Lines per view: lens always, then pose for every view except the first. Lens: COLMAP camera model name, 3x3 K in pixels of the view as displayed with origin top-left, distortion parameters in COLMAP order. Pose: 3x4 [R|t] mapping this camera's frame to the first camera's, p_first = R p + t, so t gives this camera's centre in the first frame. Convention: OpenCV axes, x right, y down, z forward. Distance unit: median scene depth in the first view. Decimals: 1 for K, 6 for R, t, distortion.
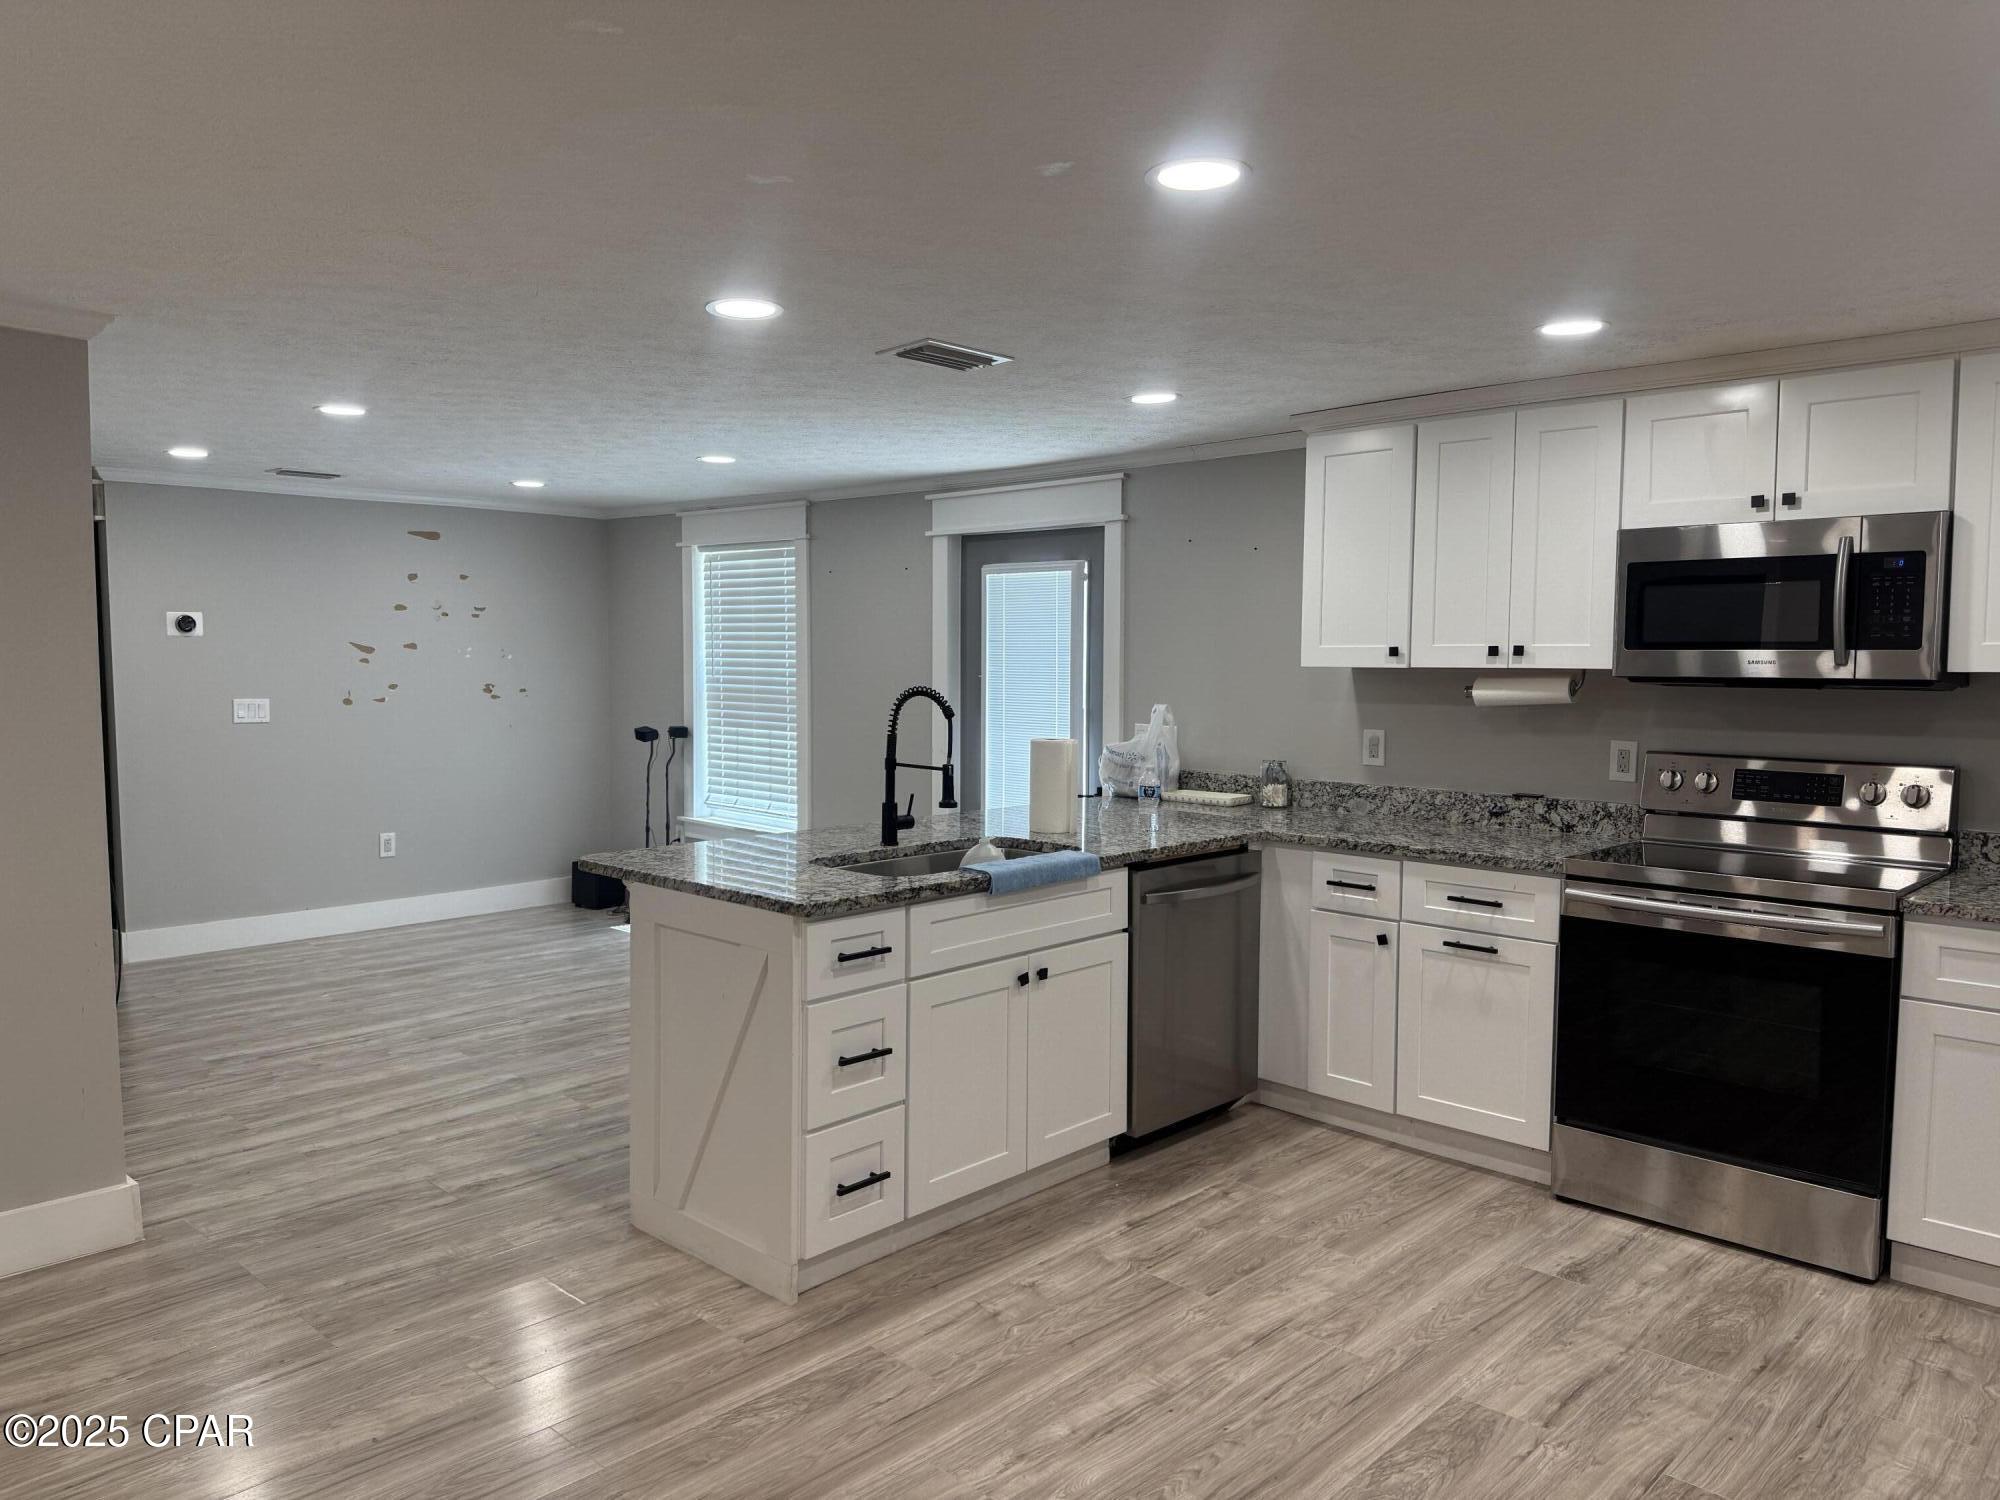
lens RADIAL K [[1380.6, 0, 1010.1], [0, 1380.6, 739.7], [0, 0, 1]] dist [0.114067, -0.172466]
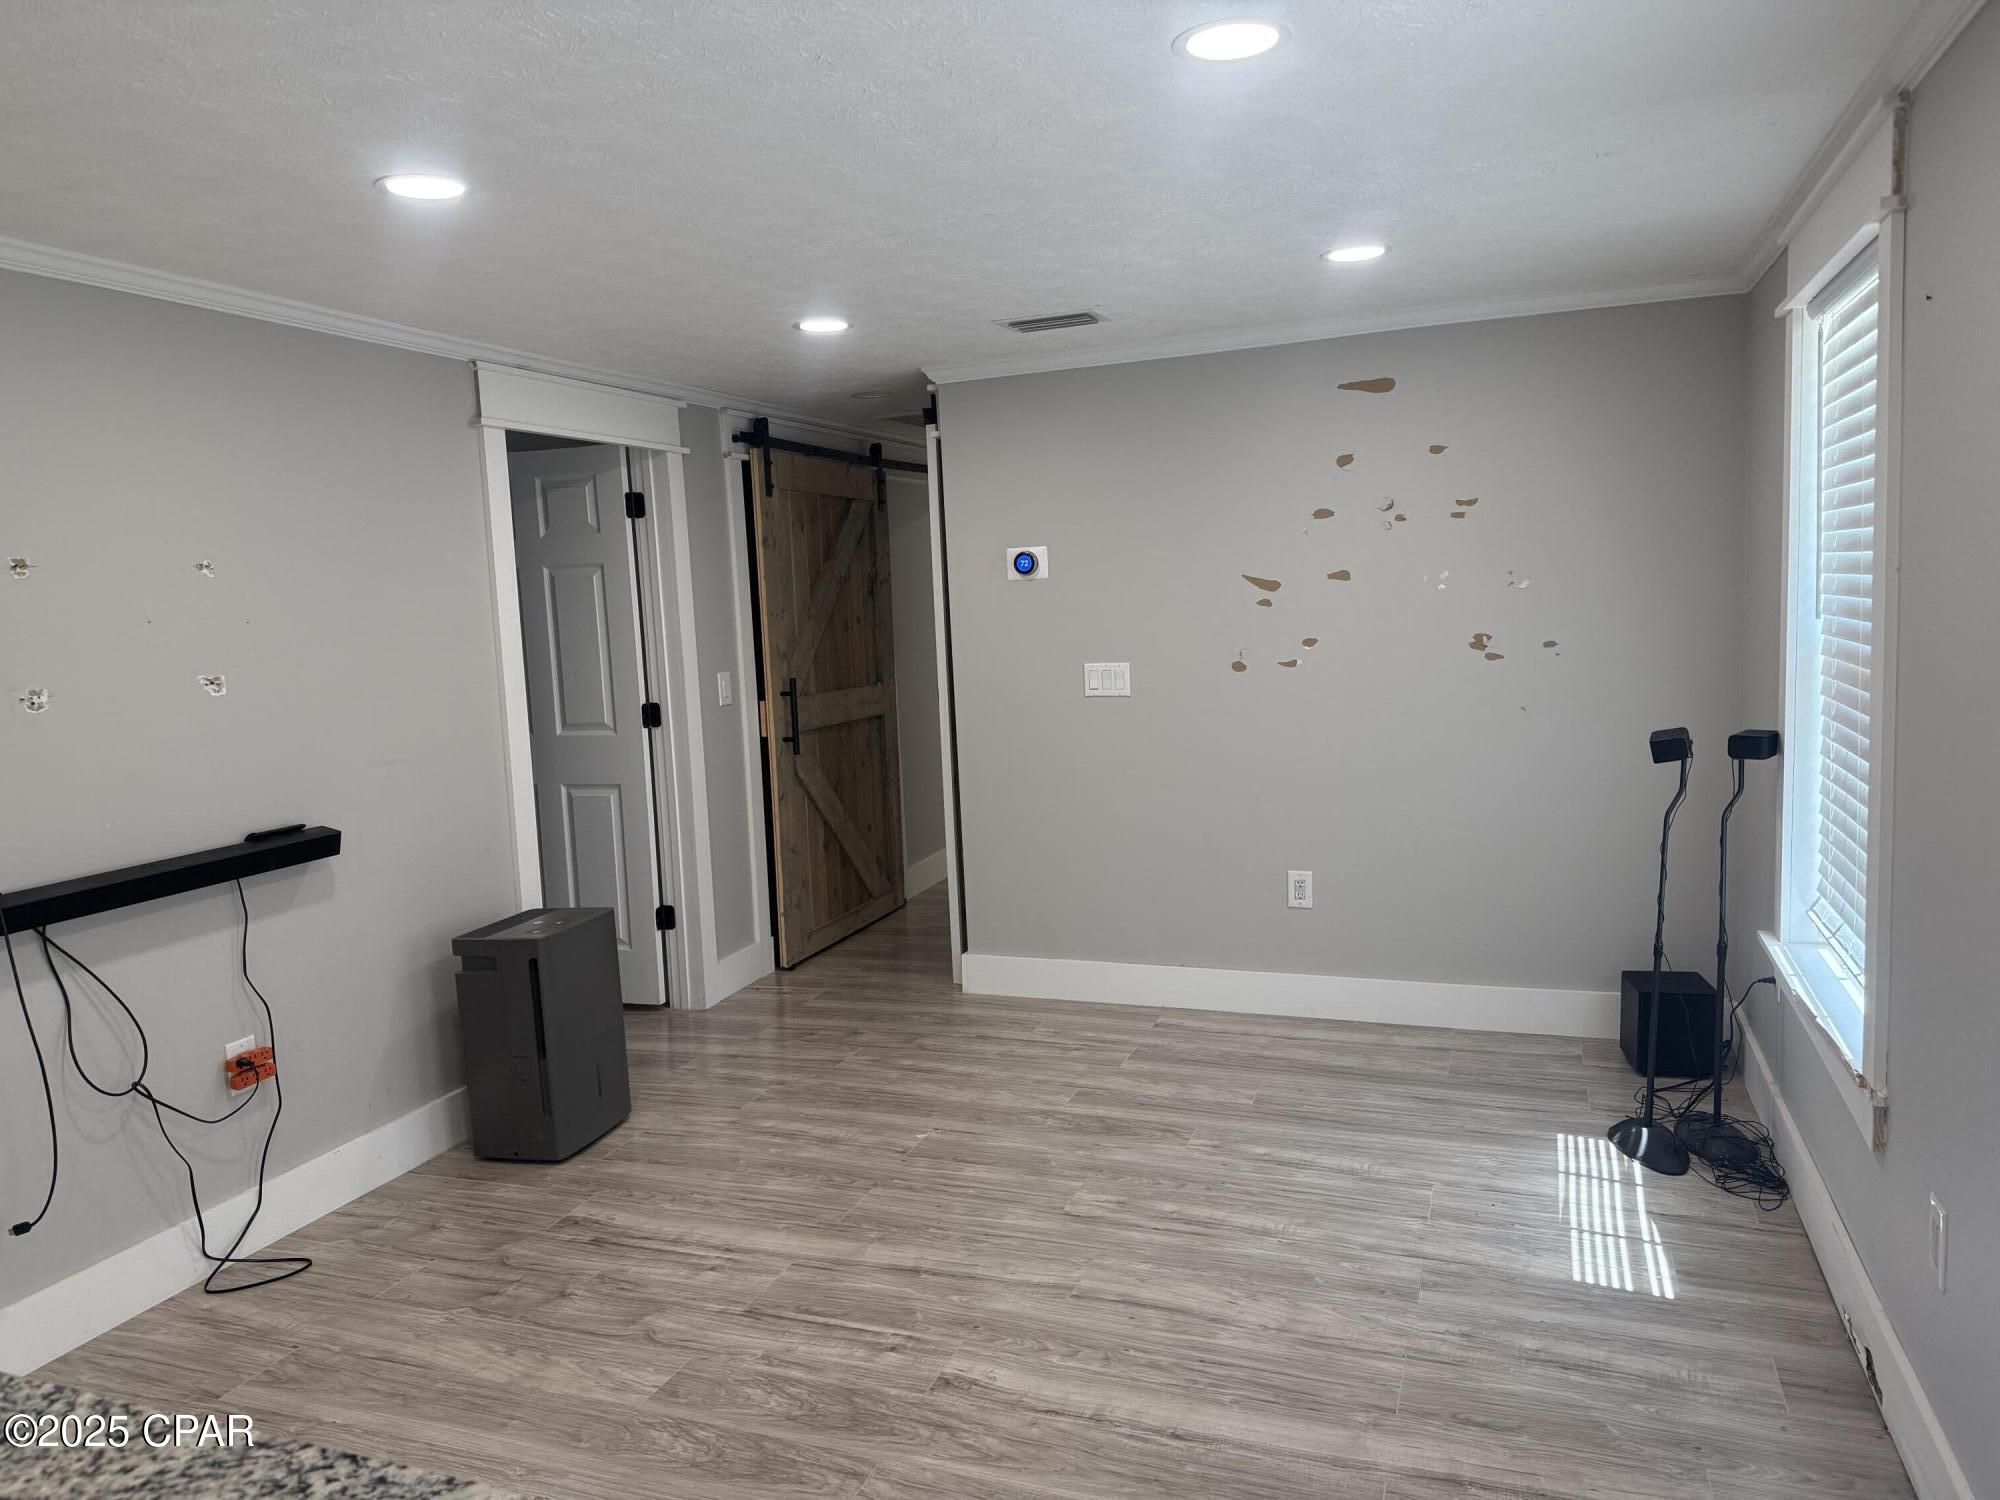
lens RADIAL K [[1380.6, 0, 1010.1], [0, 1380.6, 739.7], [0, 0, 1]] dist [0.114067, -0.172466]
pose [[0.376941, 0.073859, -0.923288, 0.114021], [-0.011182, 0.997106, 0.075199, -0.051766], [0.926170, -0.018021, 0.376676, 0.839410]]
